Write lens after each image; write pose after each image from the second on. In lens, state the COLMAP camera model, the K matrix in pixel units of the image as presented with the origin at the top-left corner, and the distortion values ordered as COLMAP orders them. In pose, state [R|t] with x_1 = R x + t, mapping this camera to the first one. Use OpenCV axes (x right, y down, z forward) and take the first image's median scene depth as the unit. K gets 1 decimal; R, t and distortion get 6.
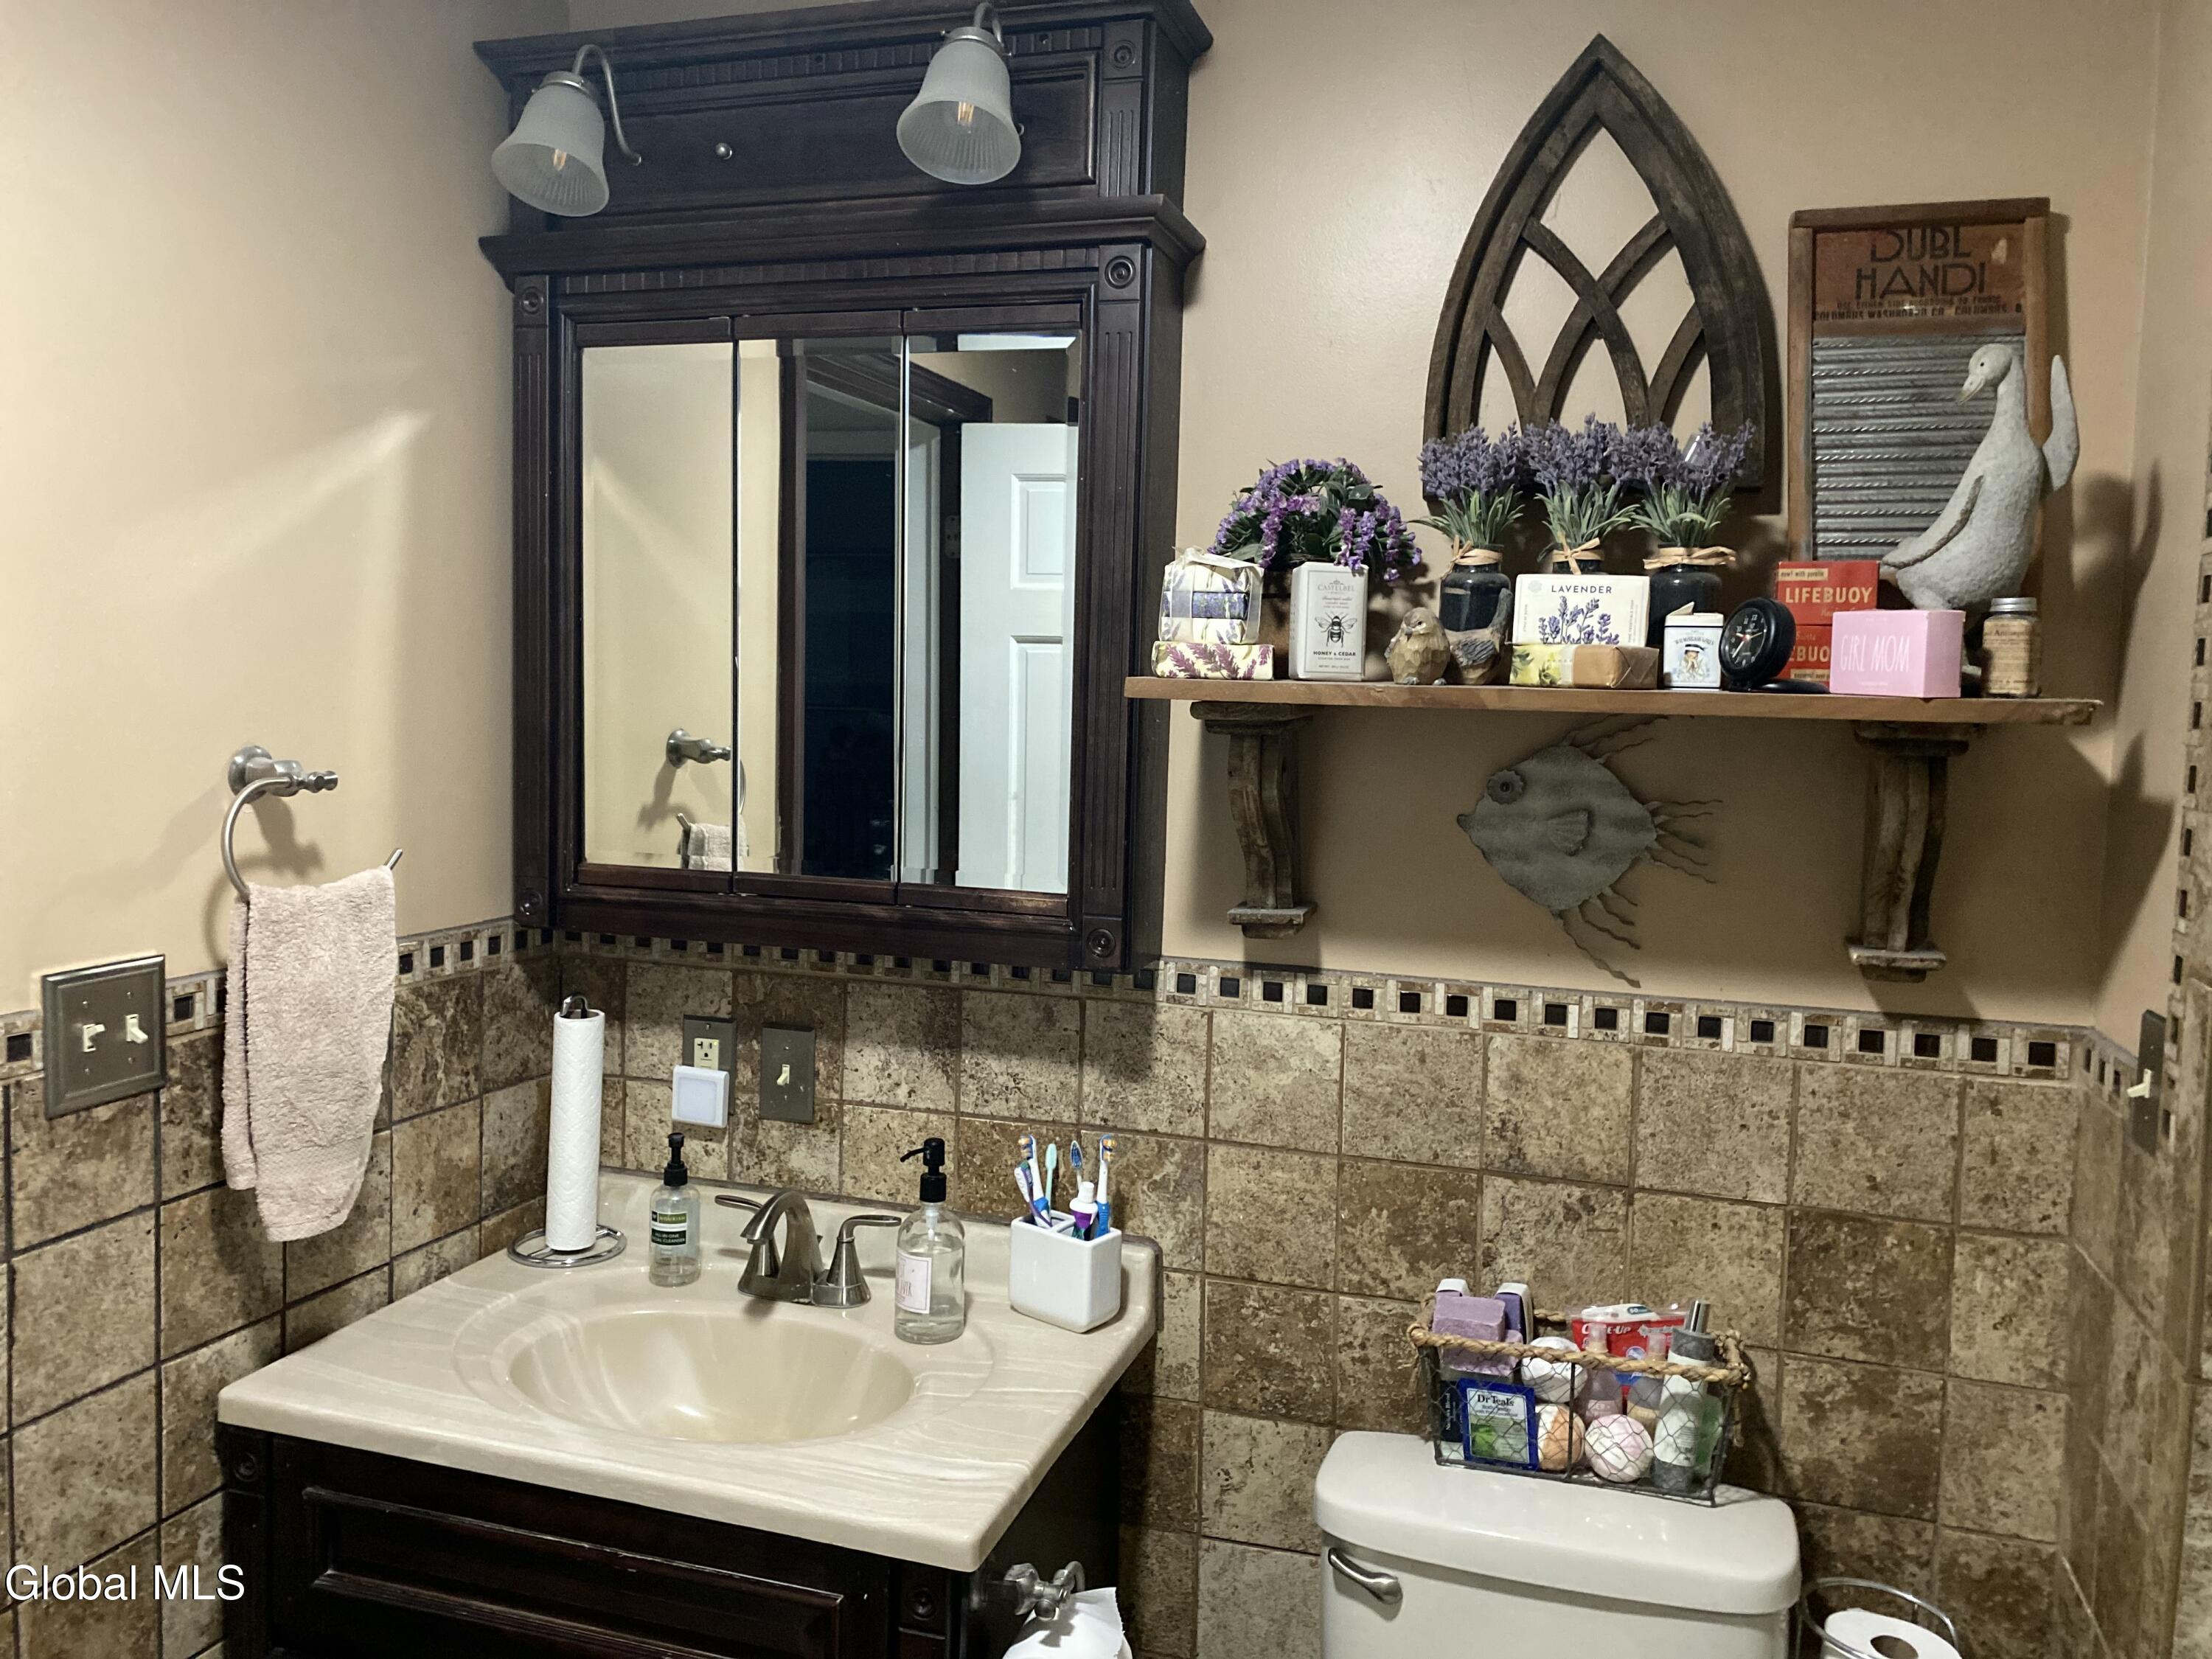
lens RADIAL K [[1735.5, 0, 1093.0], [0, 1735.5, 783.5], [0, 0, 1]] dist [0.004056, -0.016940]
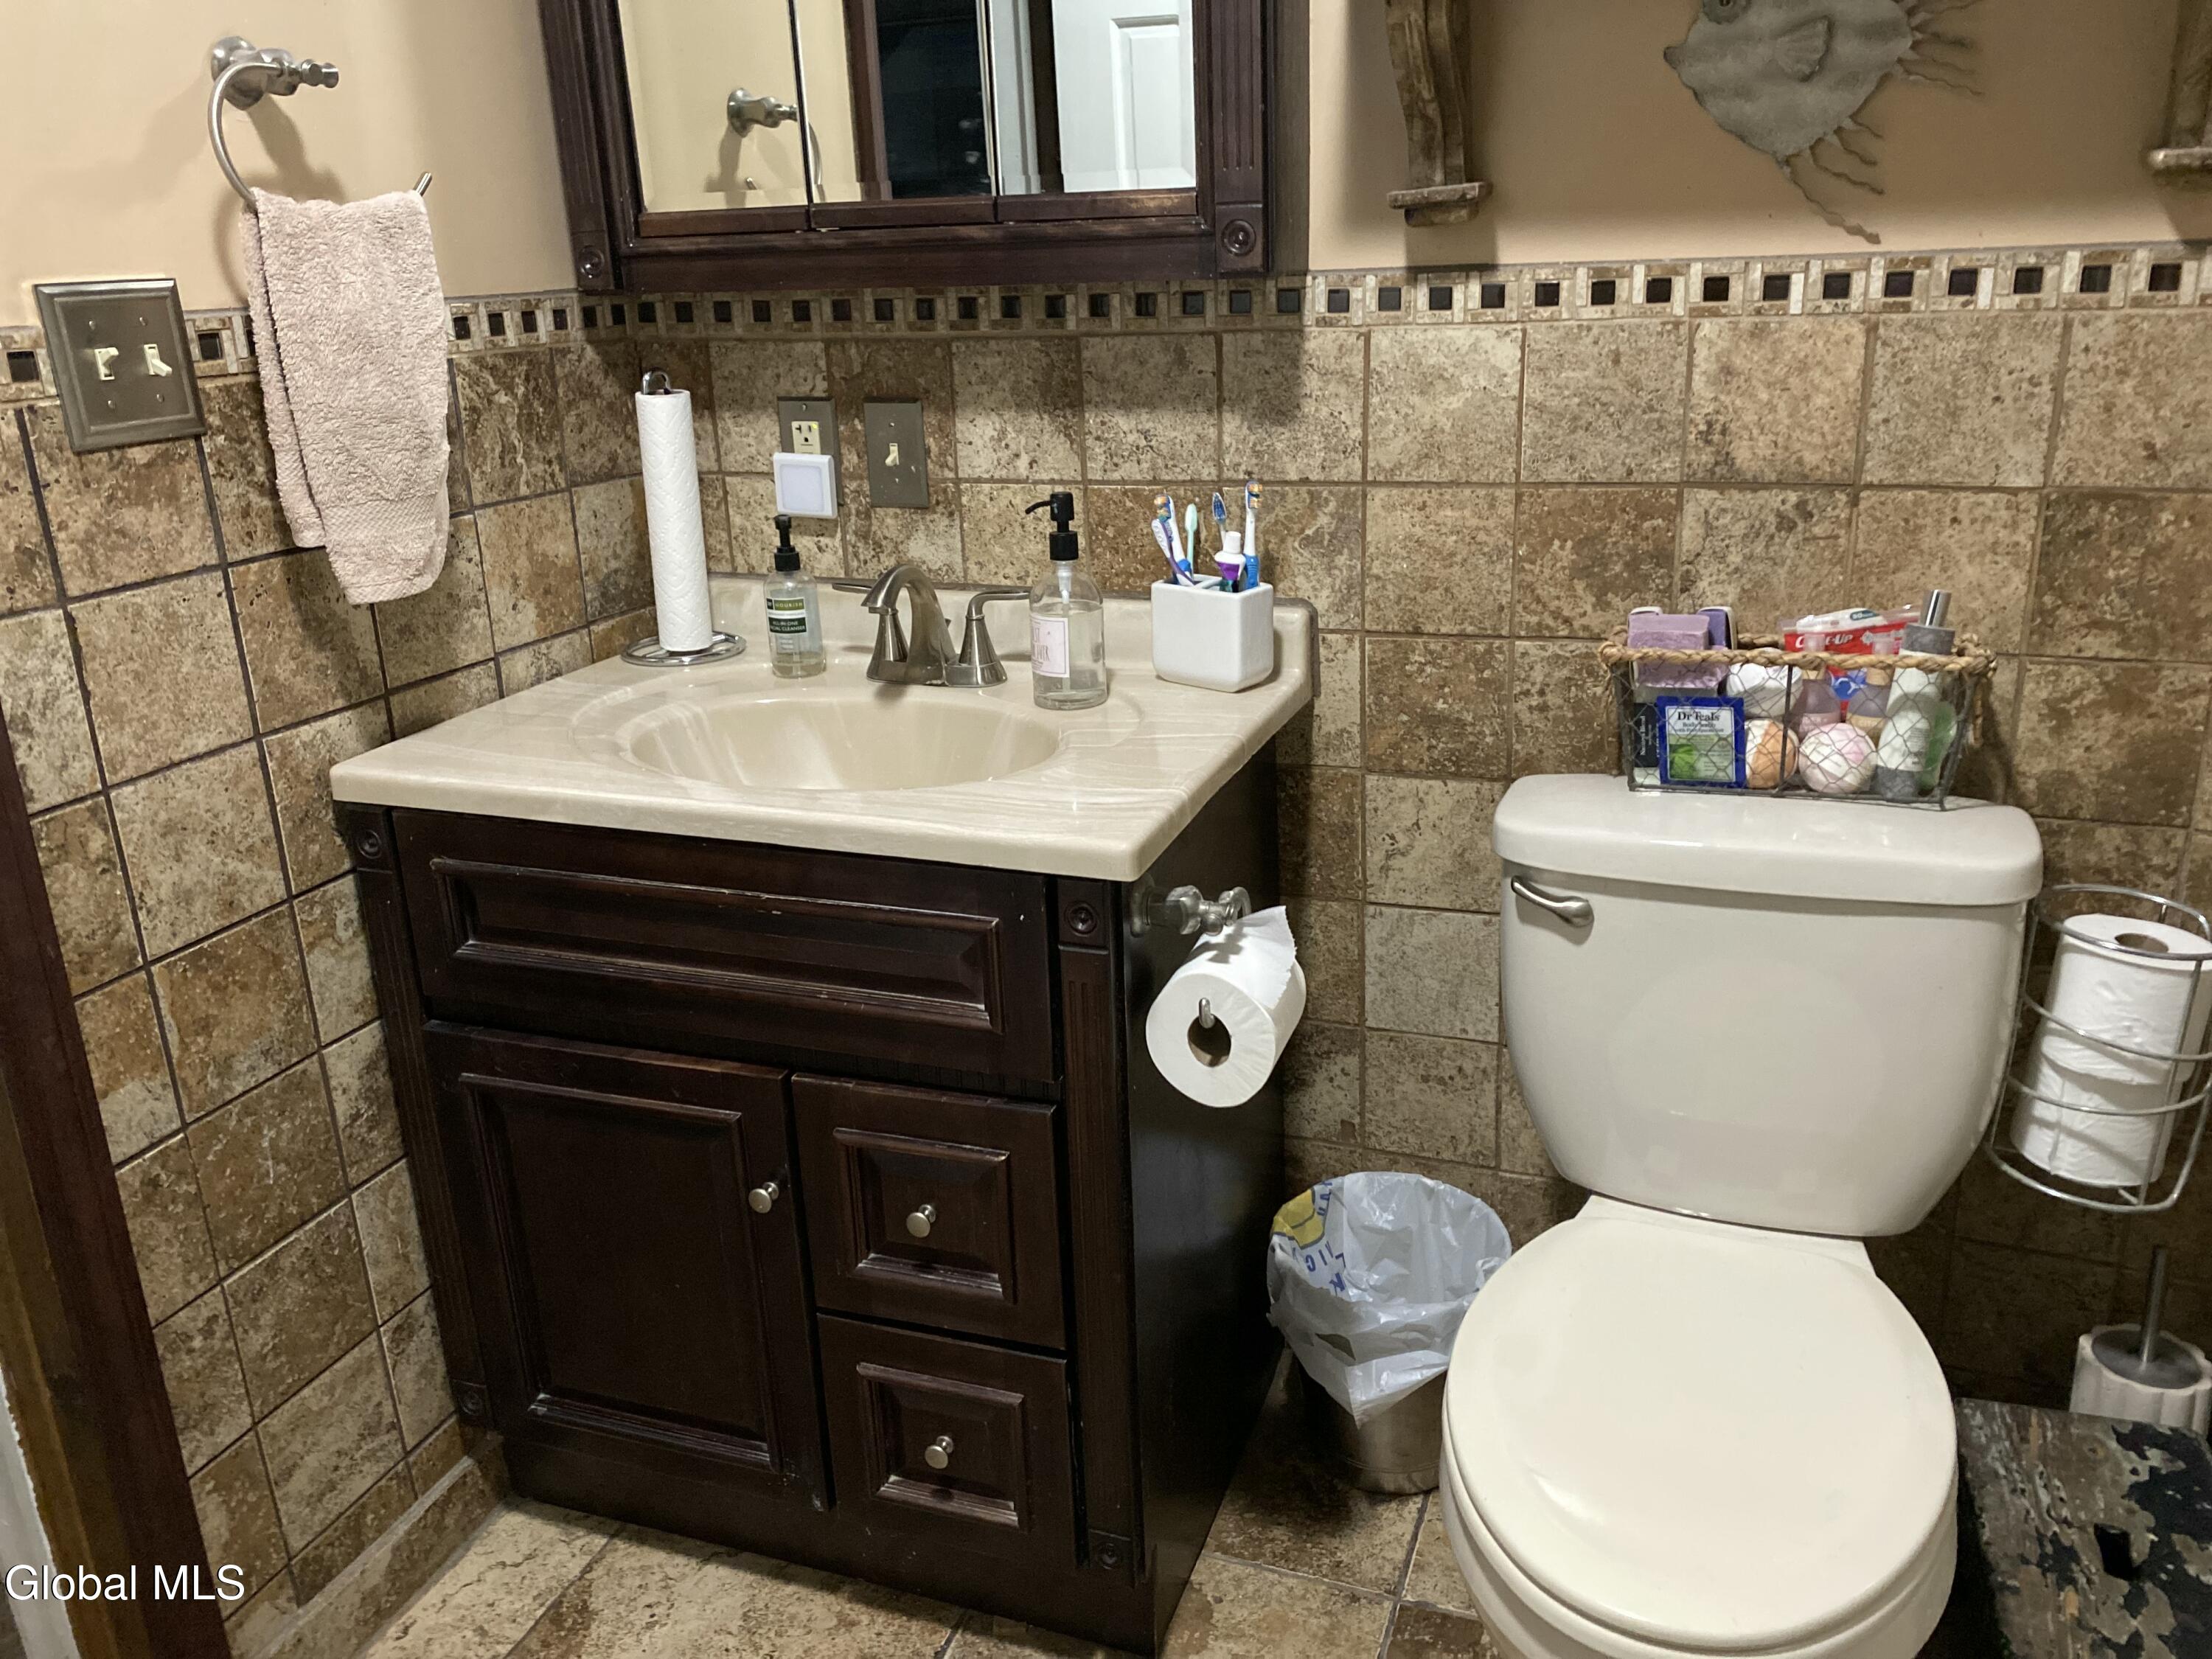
lens RADIAL K [[1718.4, 0, 1106.0], [0, 1718.4, 829.5], [0, 0, 1]] dist [-0.008746, -0.000055]
pose [[0.996446, -0.046475, -0.070255, -0.014584], [0.063382, 0.963007, 0.261916, 0.151343], [0.055484, -0.265438, 0.962530, 0.102780]]
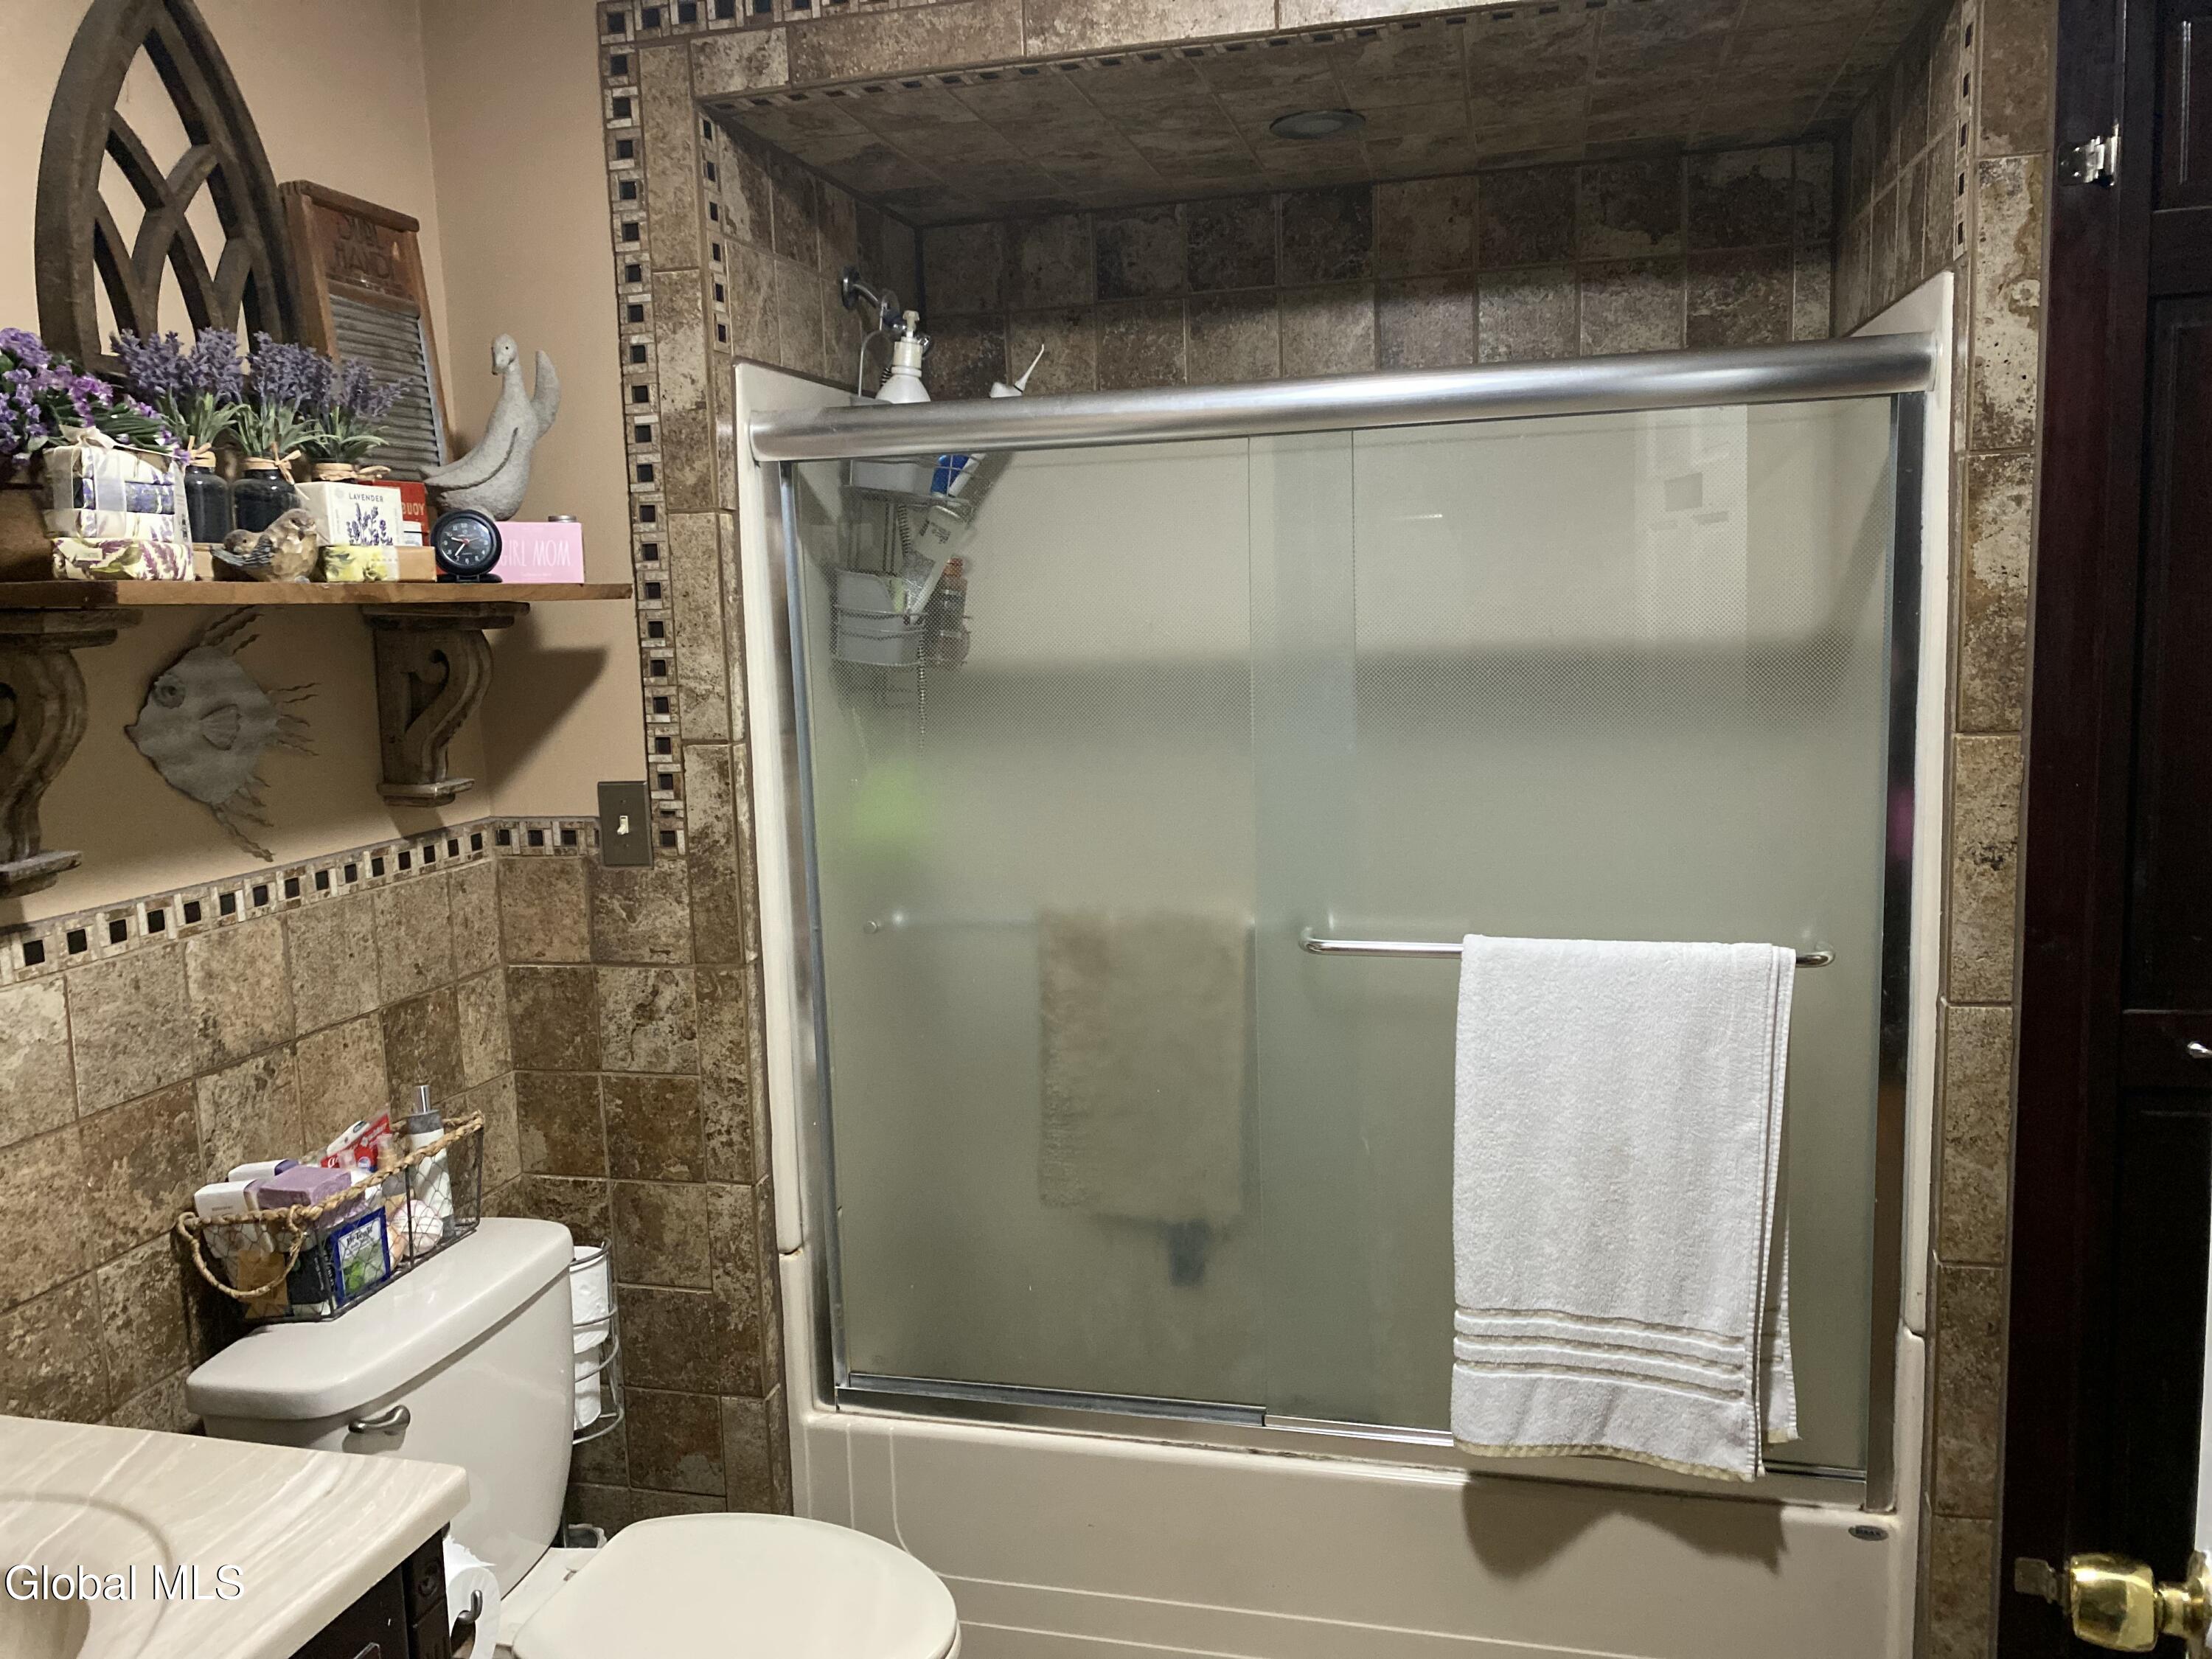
lens RADIAL K [[1687.5, 0, 1104.8], [0, 1687.5, 797.2], [0, 0, 1]] dist [0.086712, -0.130718]
pose [[-0.078323, -0.140592, 0.986965, -0.802045], [0.091064, 0.984858, 0.147519, -0.035129], [-0.992760, 0.101431, -0.064334, 0.545893]]
